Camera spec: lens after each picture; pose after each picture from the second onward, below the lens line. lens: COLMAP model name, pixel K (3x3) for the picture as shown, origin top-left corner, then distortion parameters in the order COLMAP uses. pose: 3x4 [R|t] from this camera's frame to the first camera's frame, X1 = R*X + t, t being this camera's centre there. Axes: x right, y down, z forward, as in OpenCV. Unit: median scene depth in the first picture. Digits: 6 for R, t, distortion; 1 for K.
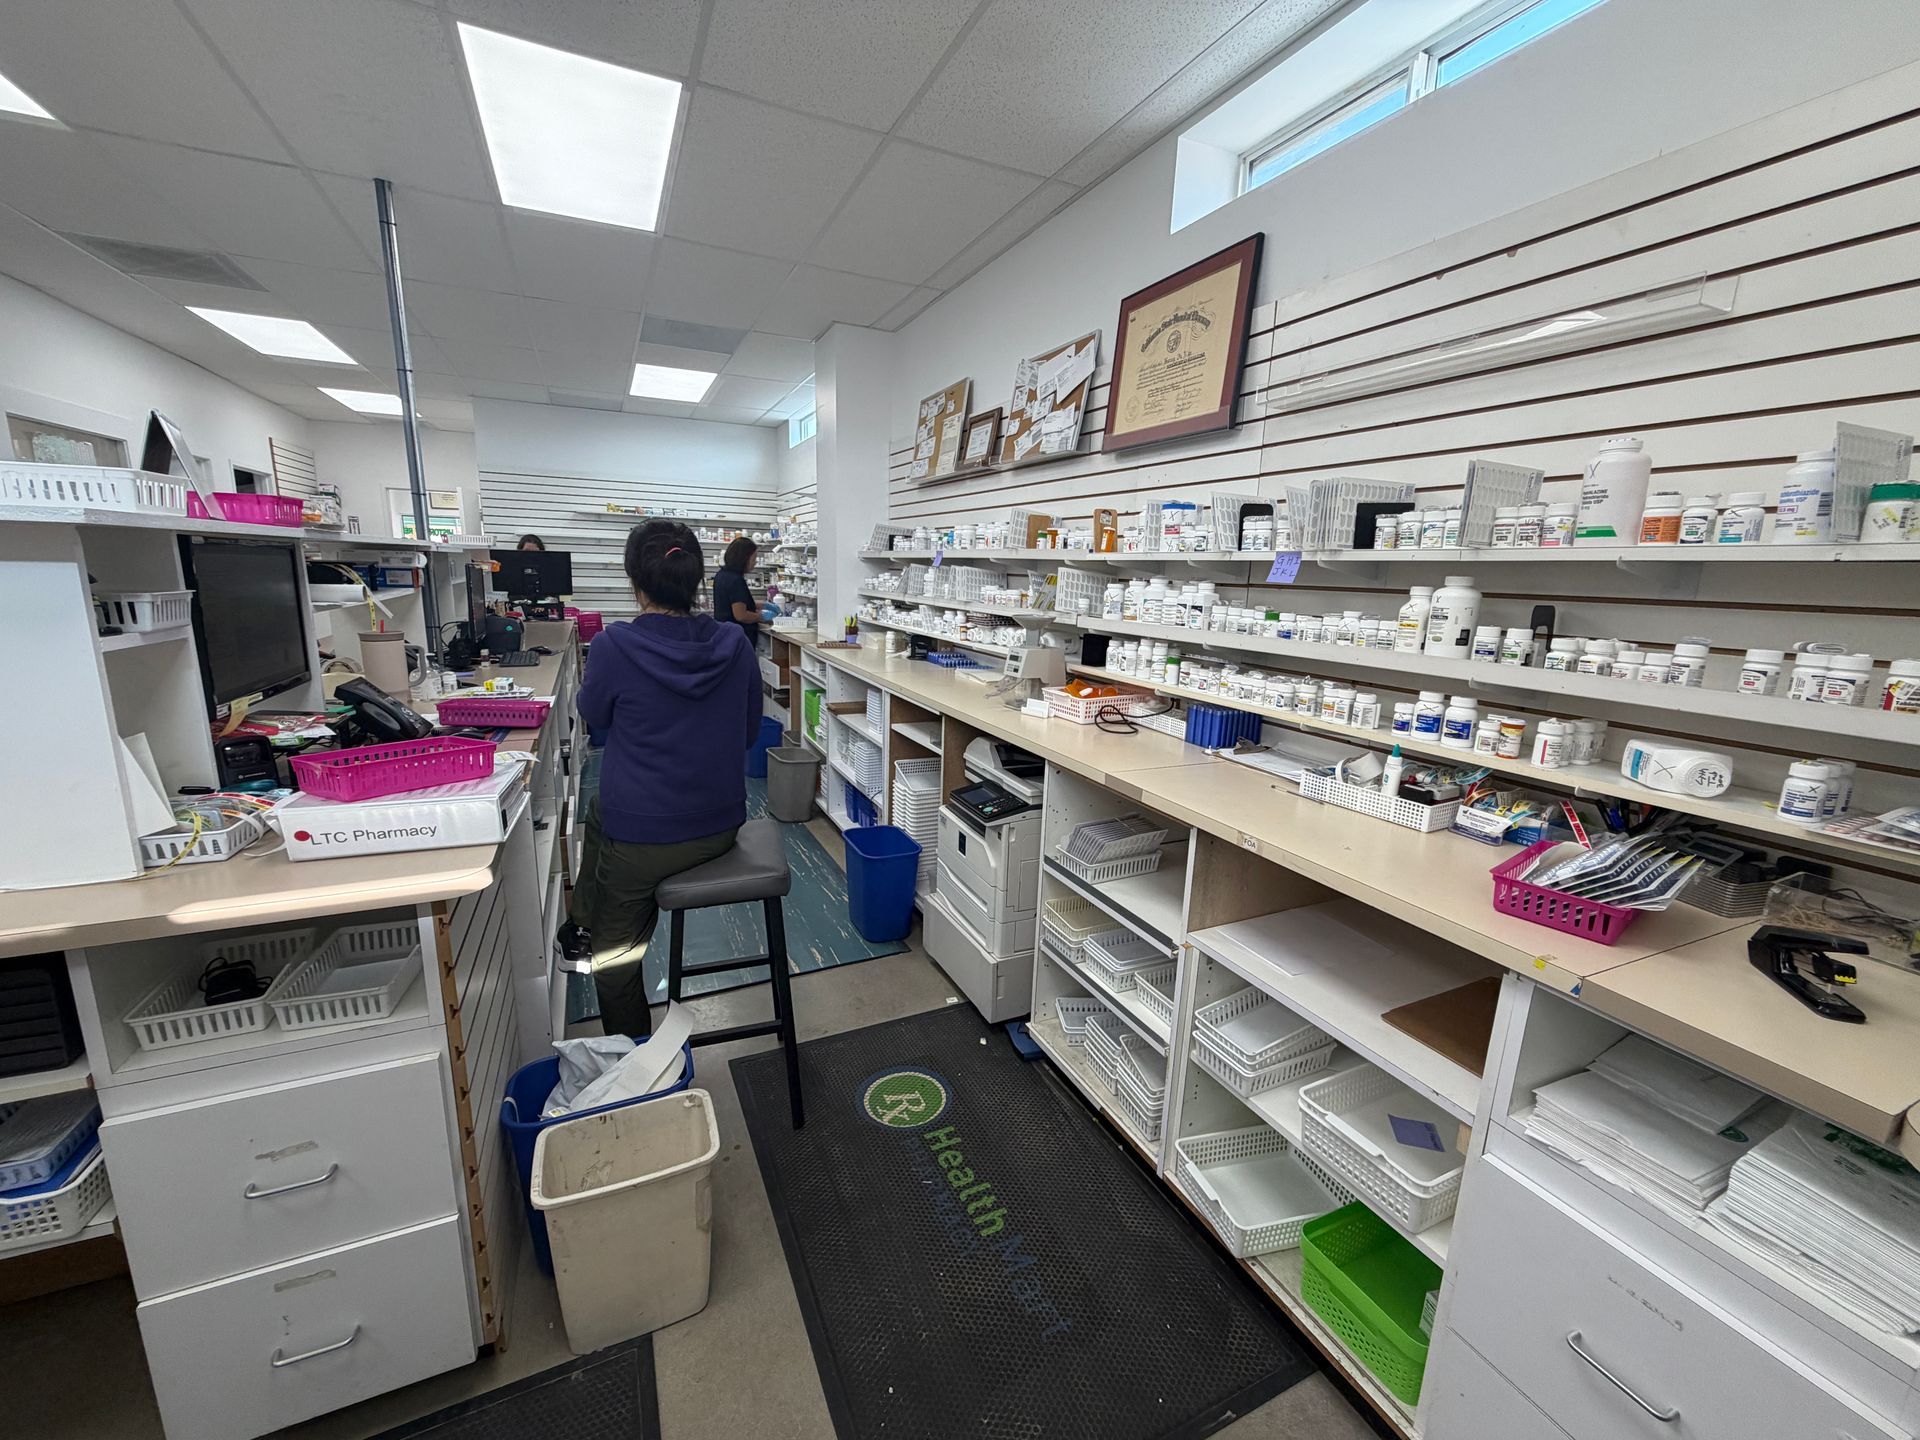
lens RADIAL K [[765.4, 0, 953.6], [0, 765.4, 720.6], [0, 0, 1]] dist [0.001510, -0.000821]
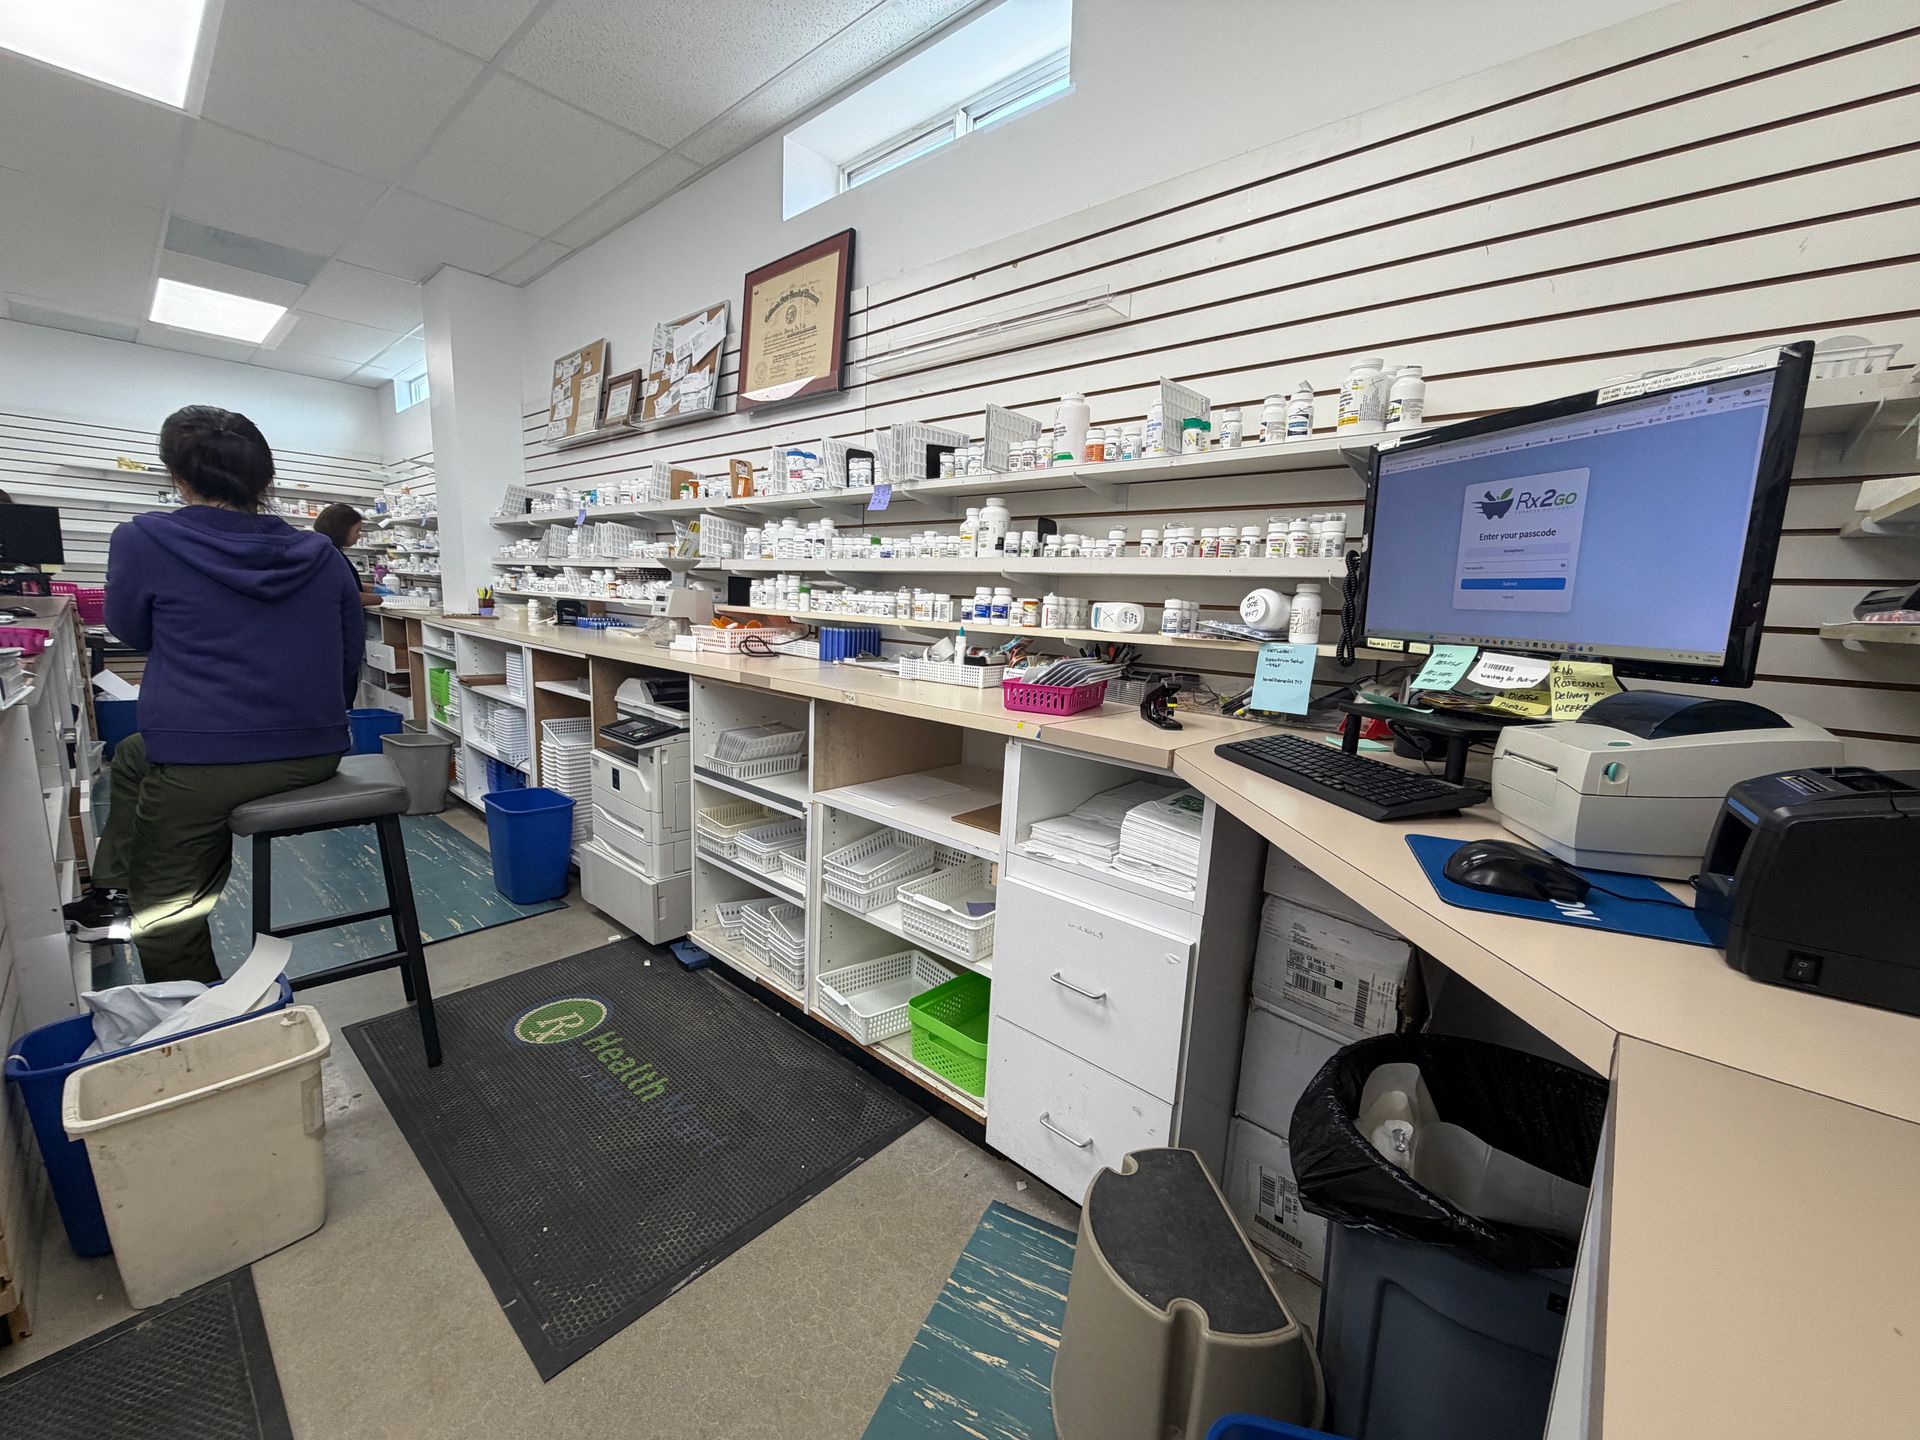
lens RADIAL K [[765.4, 0, 958.7], [0, 765.4, 723.4], [0, 0, 1]] dist [0.001510, -0.000821]
pose [[0.918431, -0.054545, 0.391803, 0.045034], [0.062874, 0.997986, -0.008450, 0.159322], [-0.390553, 0.032395, 0.920010, -0.142877]]
